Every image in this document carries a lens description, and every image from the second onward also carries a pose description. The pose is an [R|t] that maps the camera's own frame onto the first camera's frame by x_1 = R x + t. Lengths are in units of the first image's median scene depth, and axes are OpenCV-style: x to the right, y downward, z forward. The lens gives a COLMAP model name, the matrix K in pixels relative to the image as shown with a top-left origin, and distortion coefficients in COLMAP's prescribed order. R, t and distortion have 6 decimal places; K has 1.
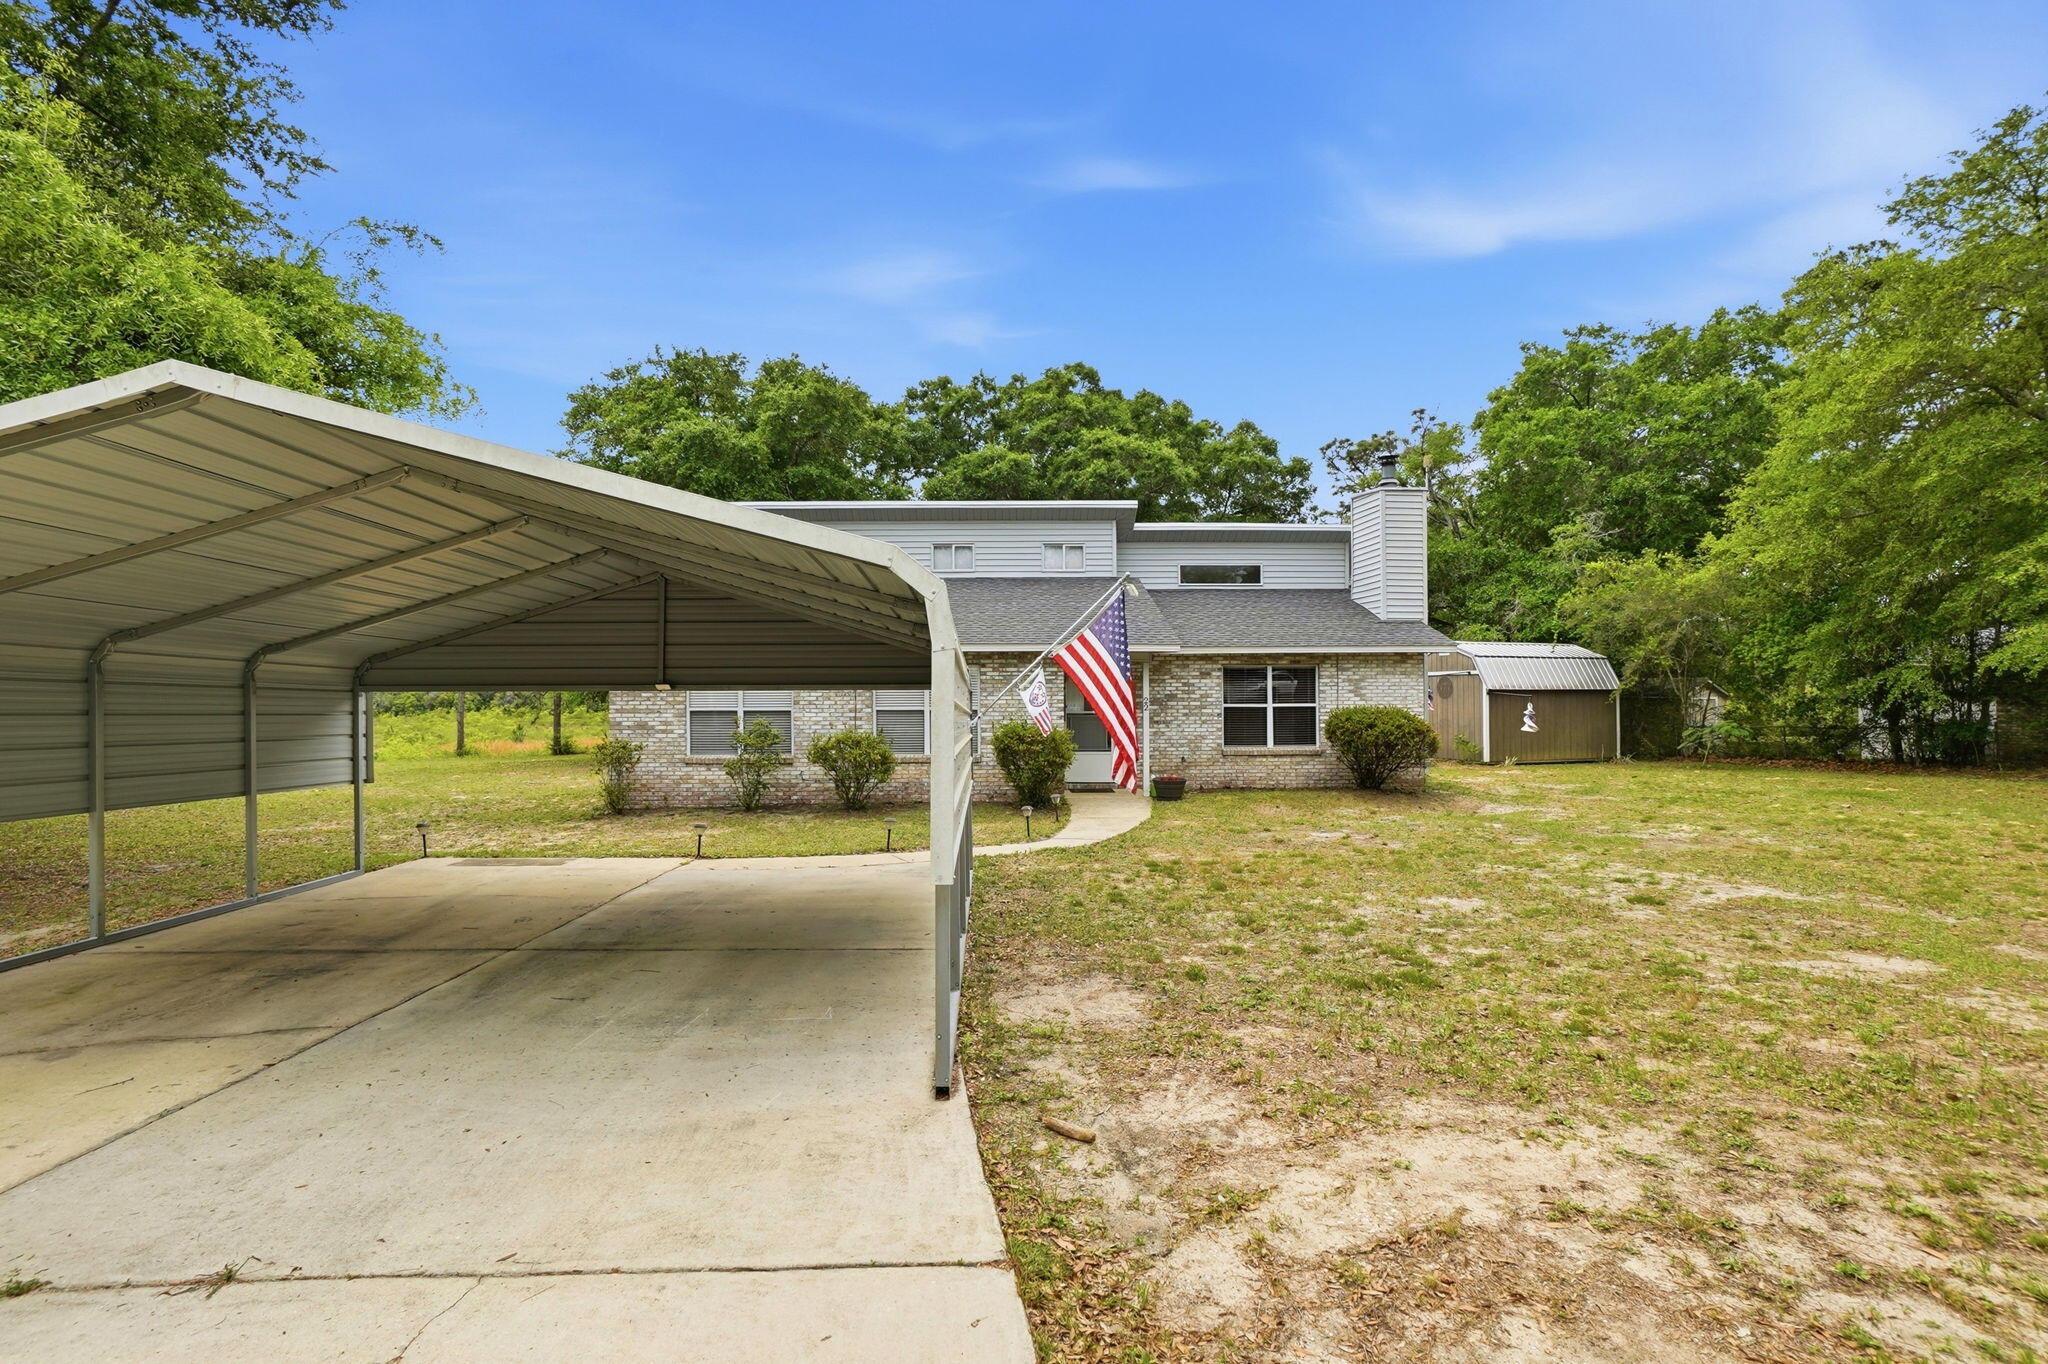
lens RADIAL K [[961.2, 0, 1021.3], [0, 961.2, 669.3], [0, 0, 1]] dist [-0.061980, 0.028308]
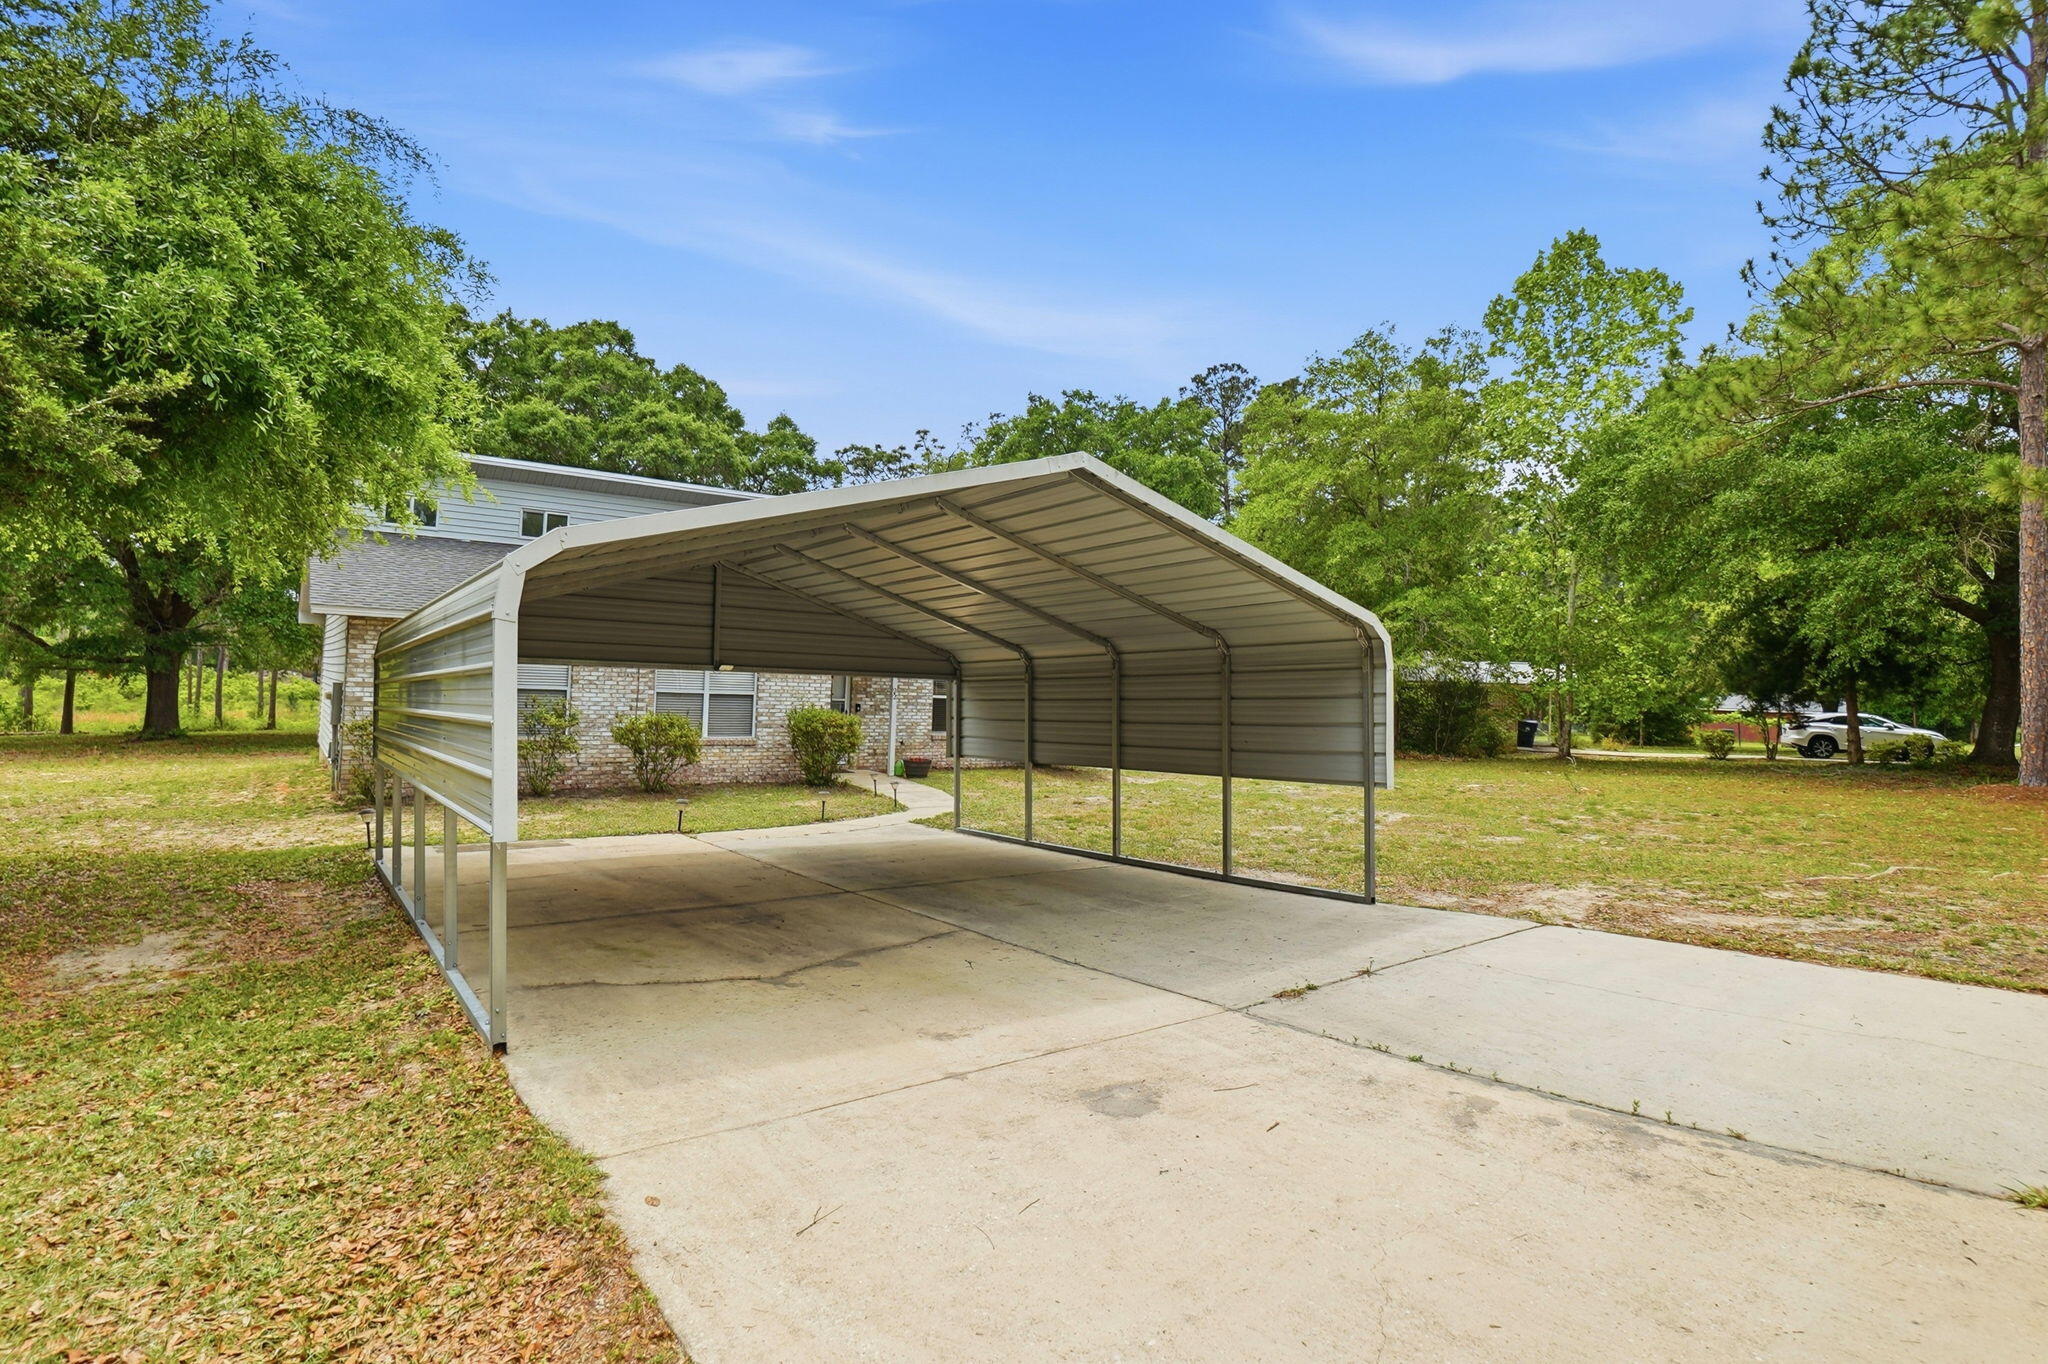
lens RADIAL K [[1022.5, 0, 1022.3], [0, 1022.5, 636.8], [0, 0, 1]] dist [-0.054803, 0.000183]
pose [[0.816373, 0.058536, 0.574551, -0.405460], [-0.044848, 0.998272, -0.037982, 0.007845], [-0.575782, 0.005240, 0.817587, -0.064526]]
